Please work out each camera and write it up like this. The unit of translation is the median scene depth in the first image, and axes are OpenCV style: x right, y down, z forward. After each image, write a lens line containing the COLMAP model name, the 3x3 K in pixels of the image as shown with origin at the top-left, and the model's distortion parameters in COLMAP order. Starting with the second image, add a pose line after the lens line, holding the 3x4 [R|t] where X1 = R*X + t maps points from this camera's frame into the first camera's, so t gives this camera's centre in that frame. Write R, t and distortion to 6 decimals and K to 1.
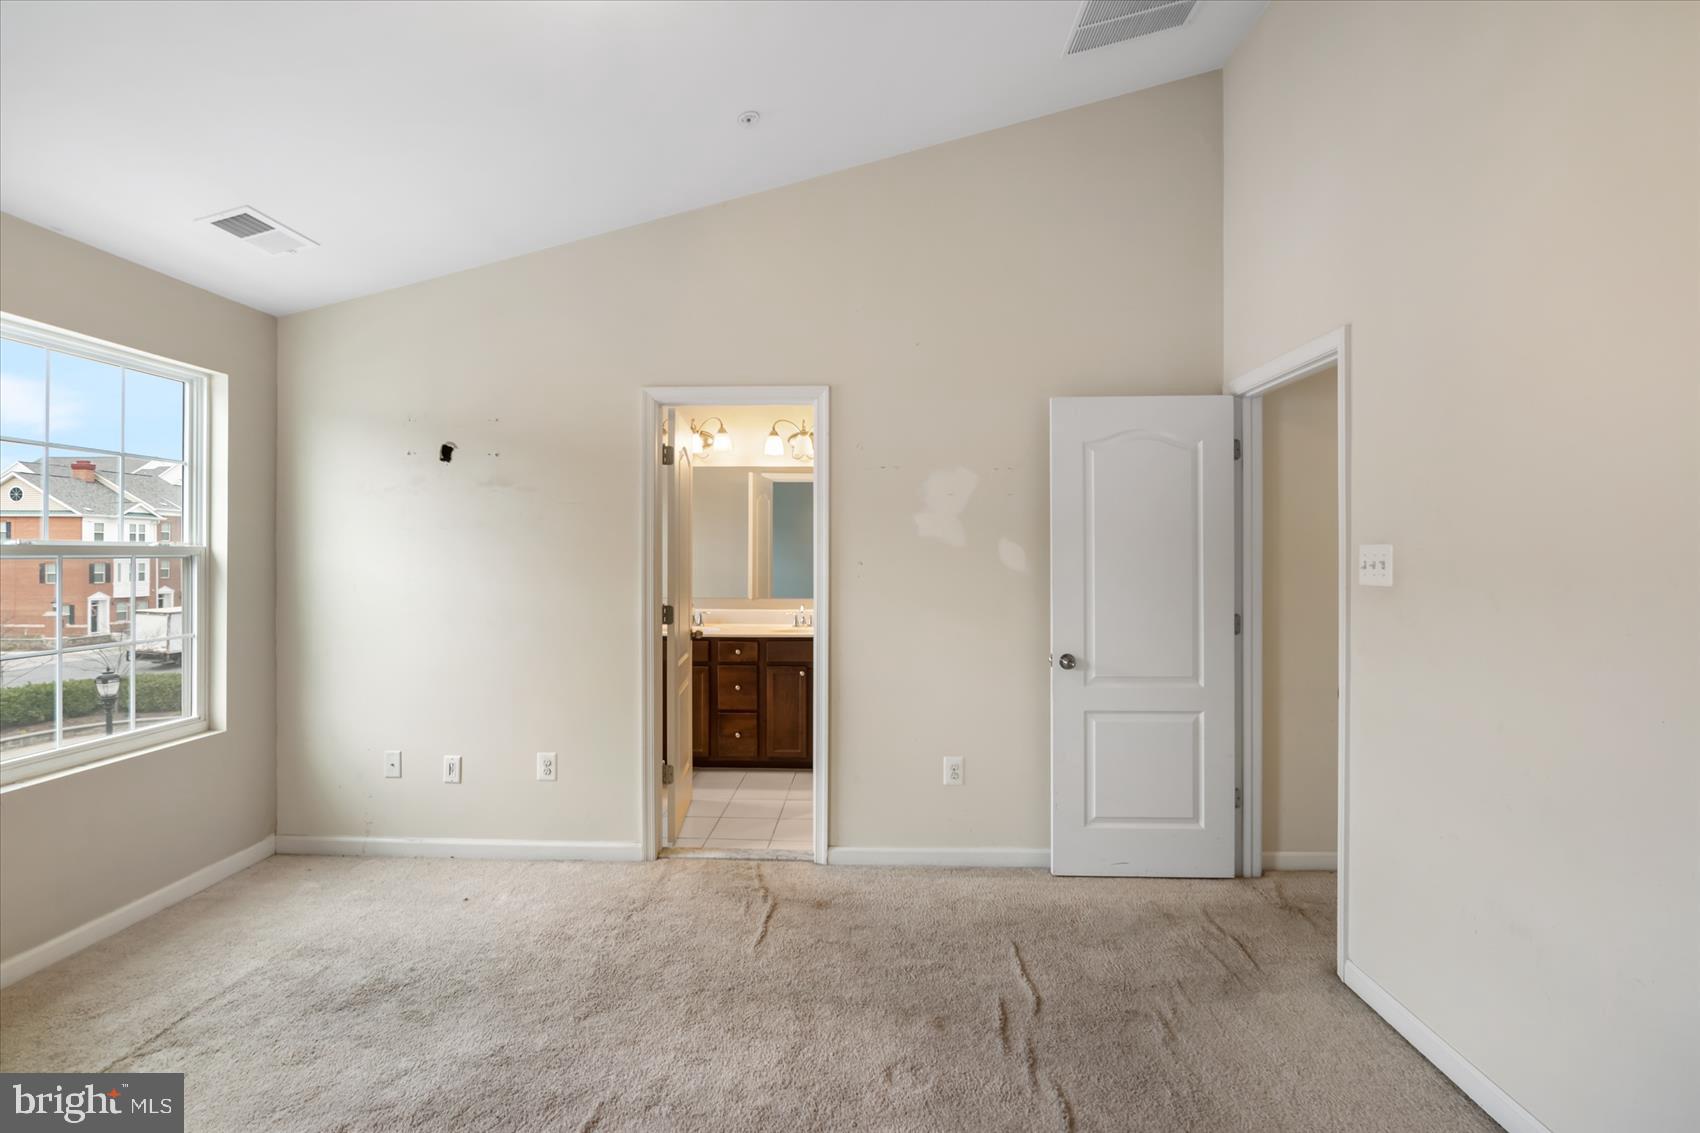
lens RADIAL K [[776.6, 0, 851.5], [0, 776.6, 564.9], [0, 0, 1]] dist [0.001663, -0.000006]
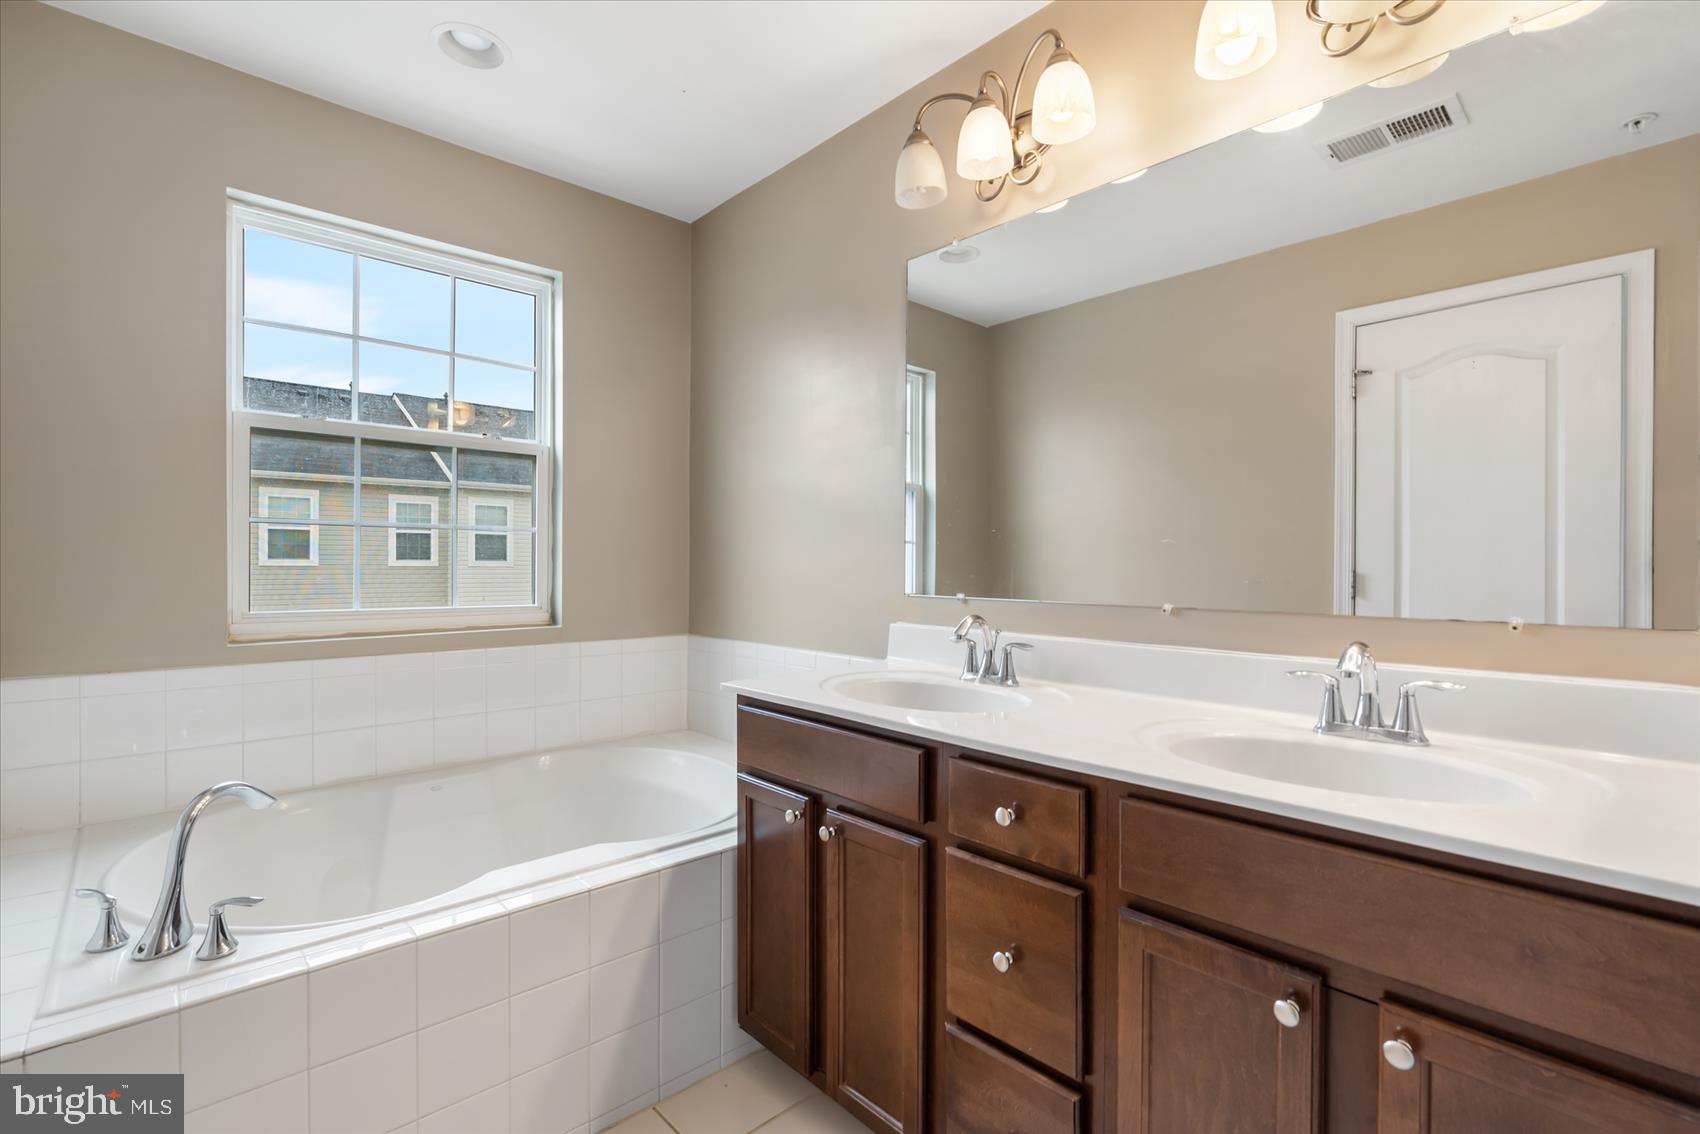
lens RADIAL K [[776.6, 0, 845.7], [0, 776.6, 566.7], [0, 0, 1]] dist [0.001663, -0.000006]
pose [[0.682211, 0.000852, -0.731155, 0.001084], [-0.002359, 0.999997, -0.001035, 0.032148], [0.731152, 0.002431, 0.682210, 0.789945]]
